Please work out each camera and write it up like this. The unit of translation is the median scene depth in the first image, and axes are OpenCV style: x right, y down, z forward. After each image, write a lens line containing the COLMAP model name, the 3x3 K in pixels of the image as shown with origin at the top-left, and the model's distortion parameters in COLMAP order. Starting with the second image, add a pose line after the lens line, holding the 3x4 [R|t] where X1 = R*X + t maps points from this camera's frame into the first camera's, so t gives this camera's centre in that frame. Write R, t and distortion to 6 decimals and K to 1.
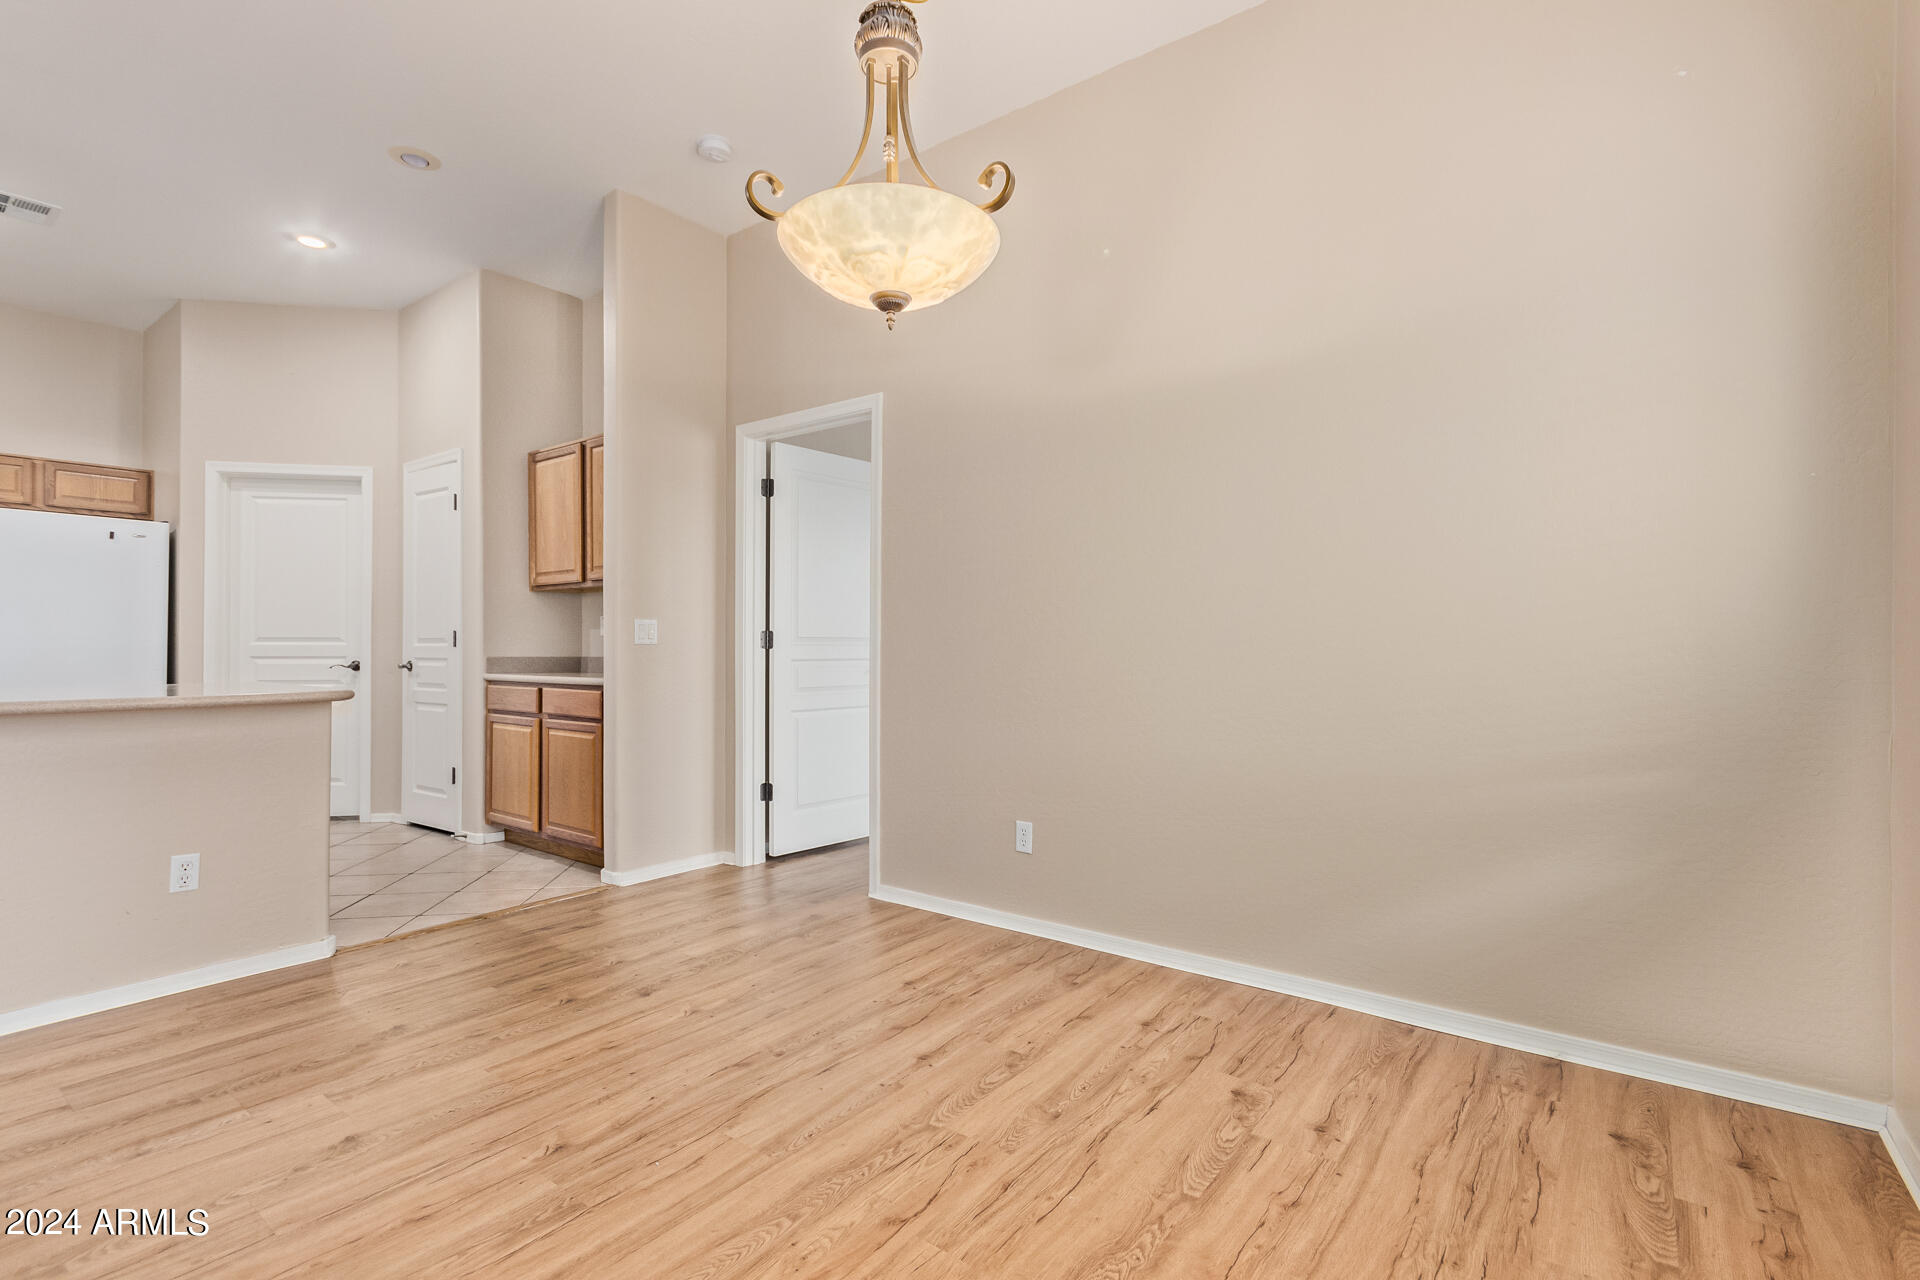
lens RADIAL K [[897.1, 0, 953.3], [0, 897.1, 635.8], [0, 0, 1]] dist [0.015402, 0.000228]
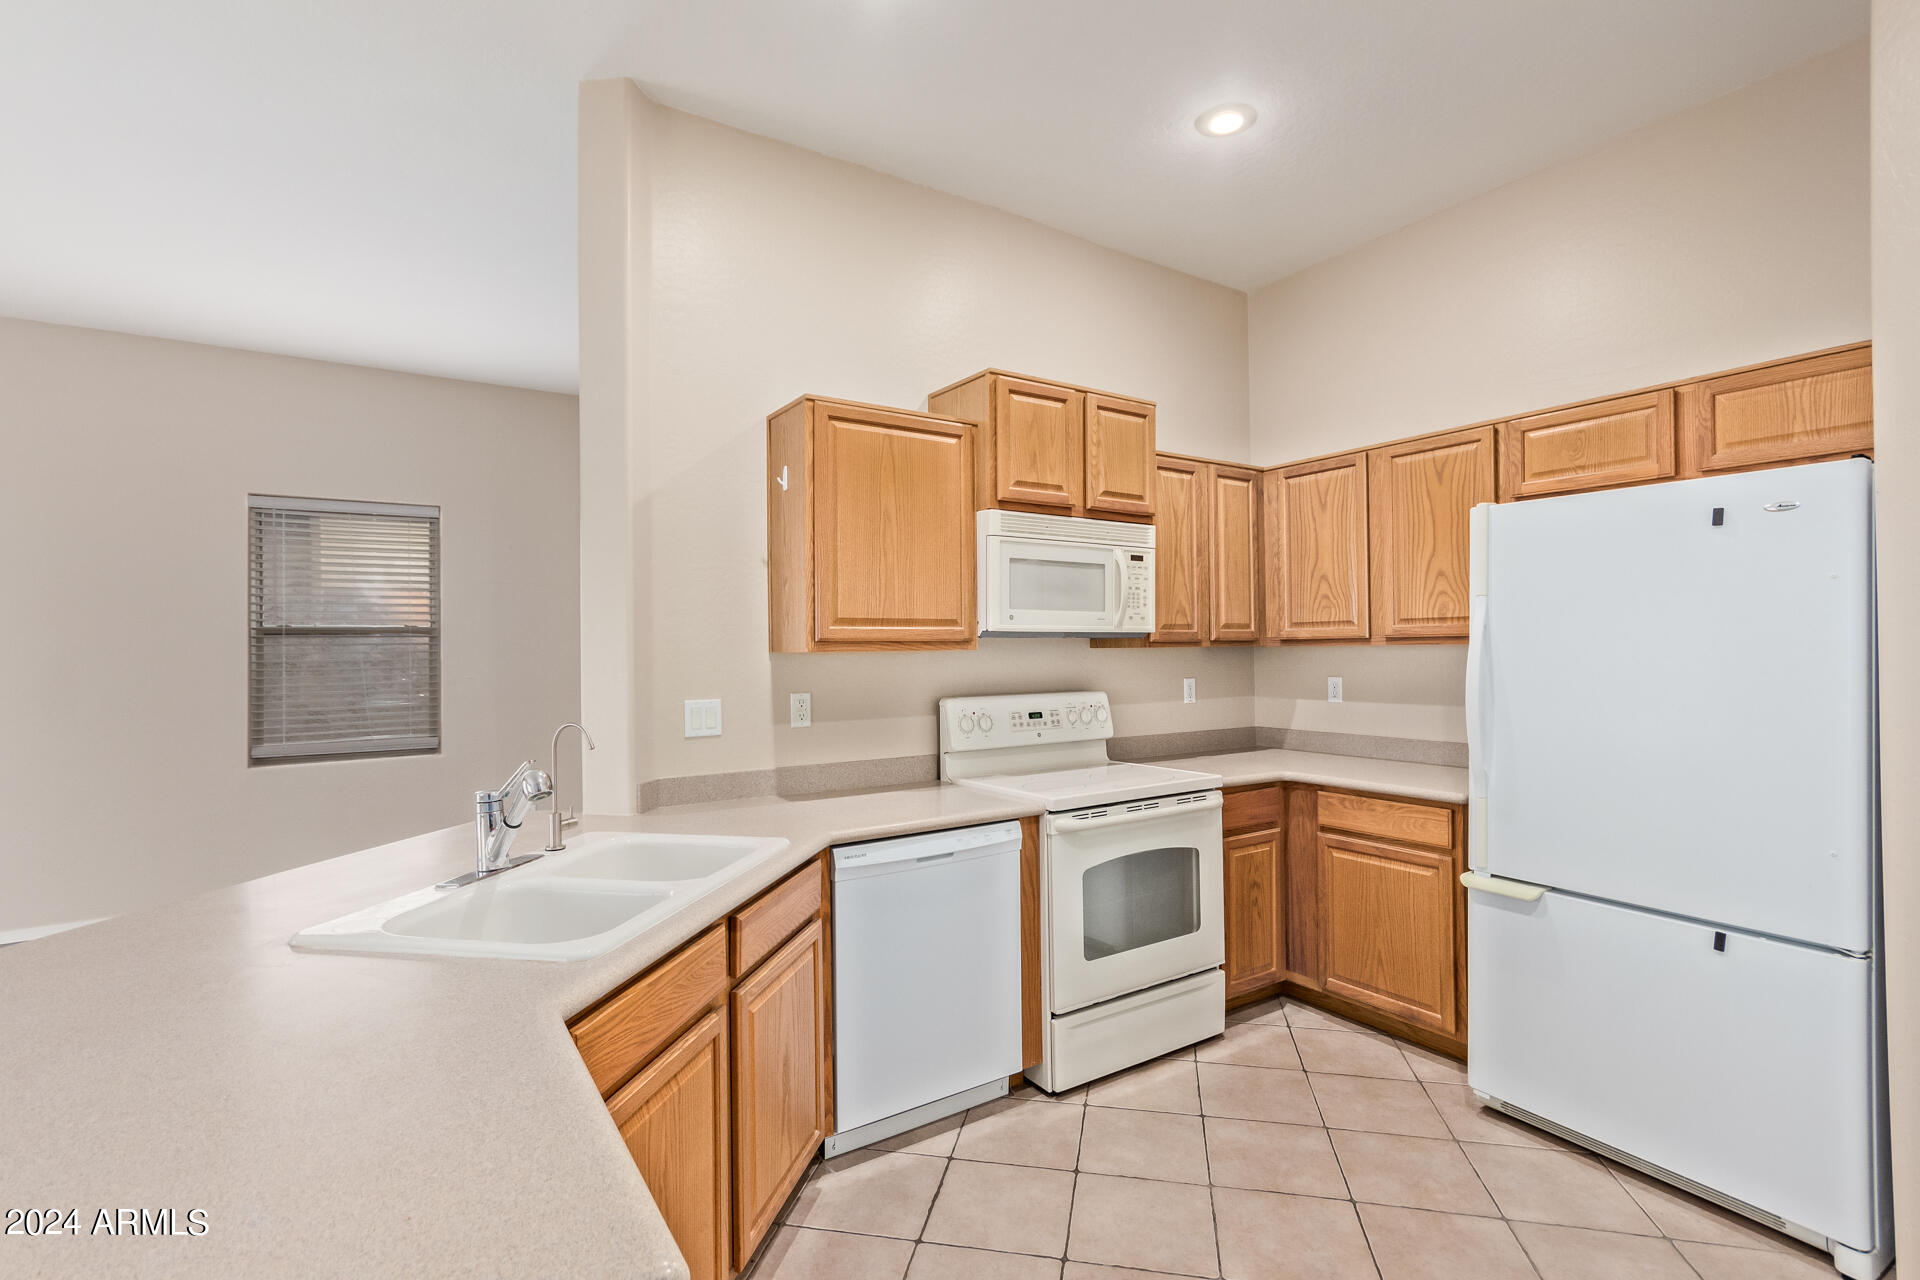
lens RADIAL K [[884.9, 0, 960.0], [0, 884.9, 640.0], [0, 0, 1]] dist [-0.000533, 0.000624]
pose [[-0.313592, -0.004121, -0.949549, -0.482895], [0.024311, 0.999628, -0.012367, -0.064721], [0.949246, -0.026963, -0.313376, 0.905217]]
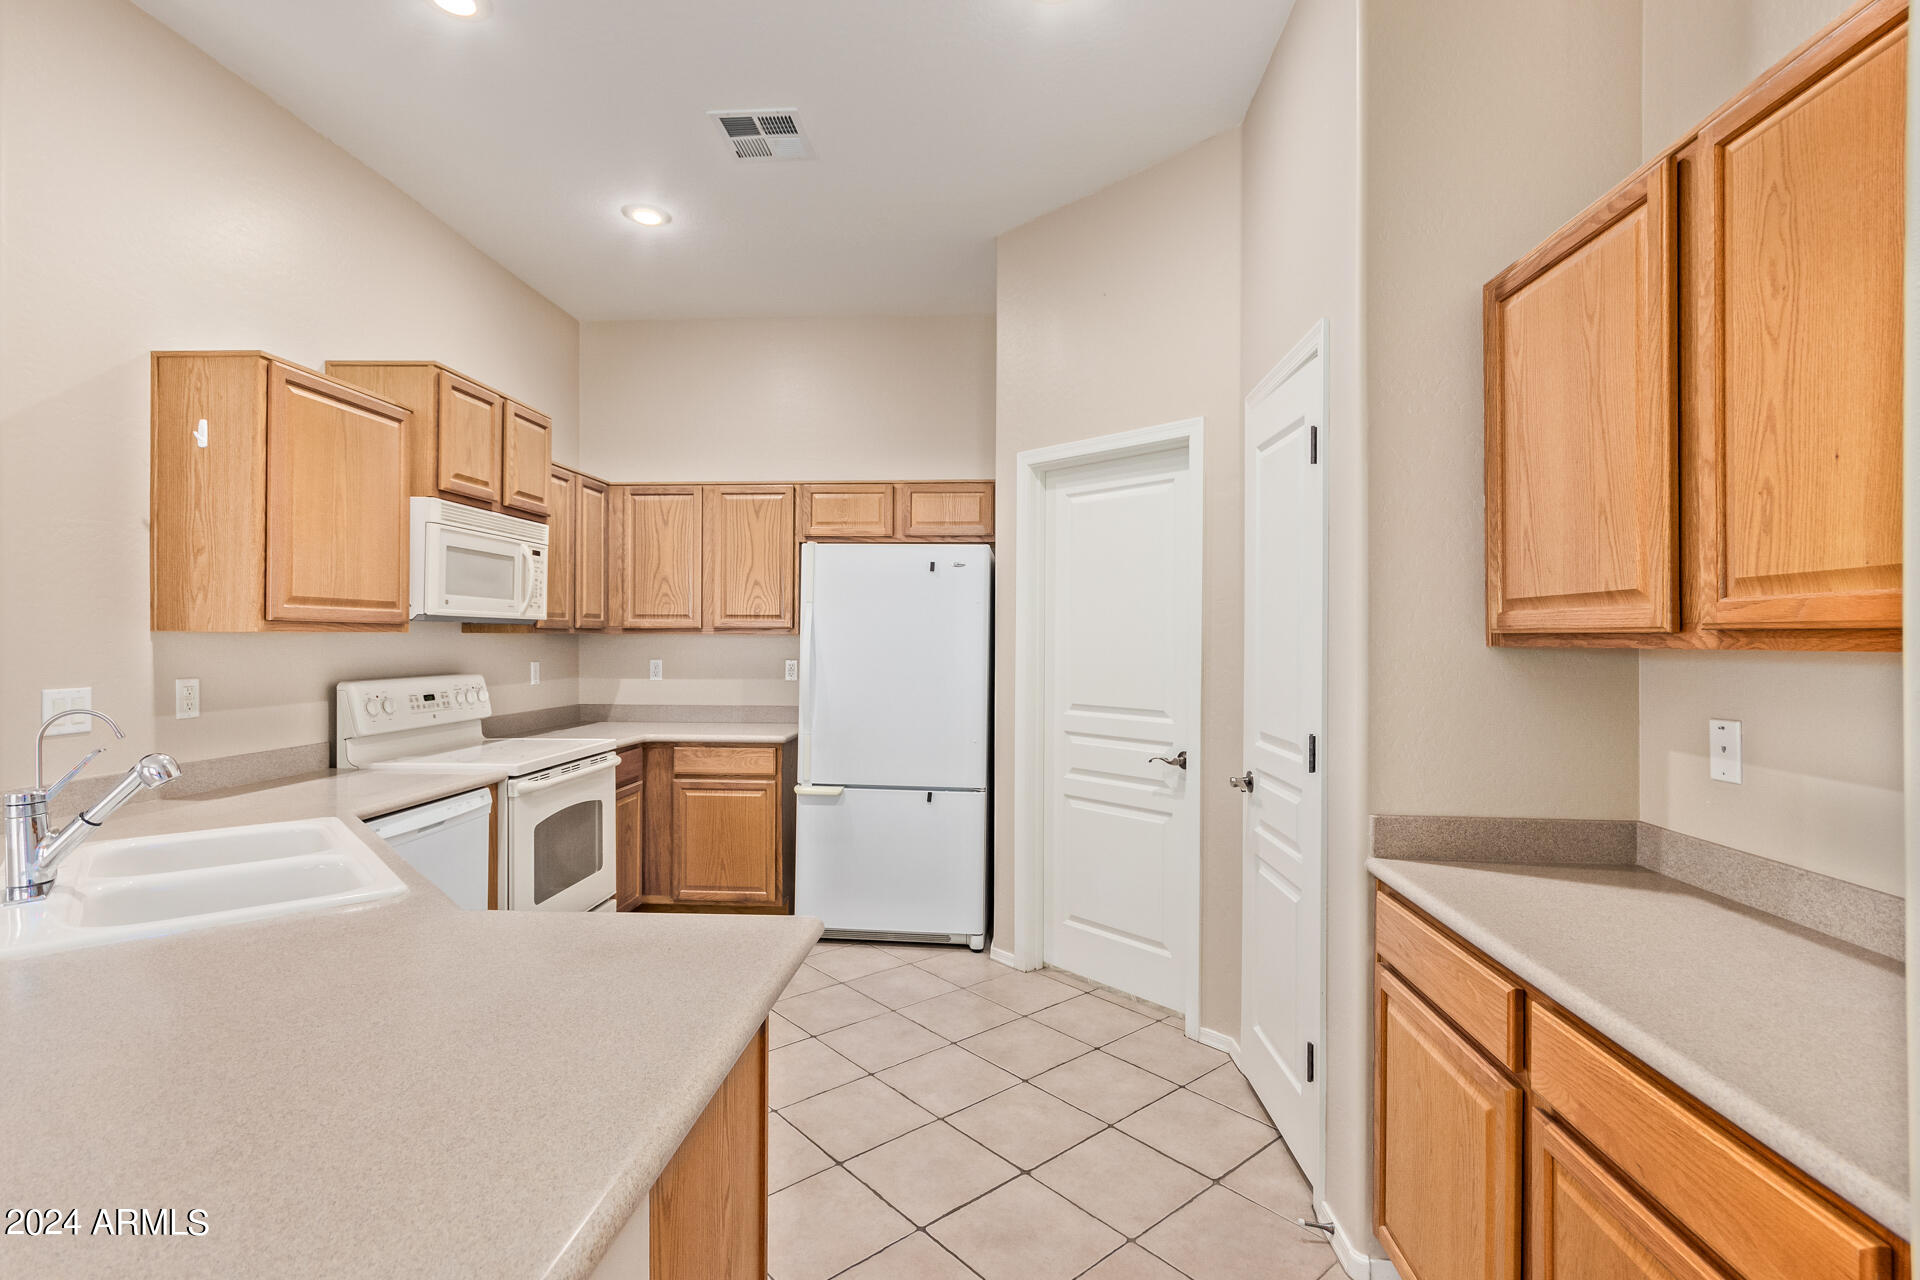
lens RADIAL K [[888.8, 0, 966.2], [0, 888.8, 636.2], [0, 0, 1]] dist [0.000835, 0.001451]
pose [[0.560529, 0.004260, -0.828124, -0.319469], [0.005628, 0.999944, 0.008953, -0.066051], [0.828116, -0.009679, 0.560474, 0.685514]]
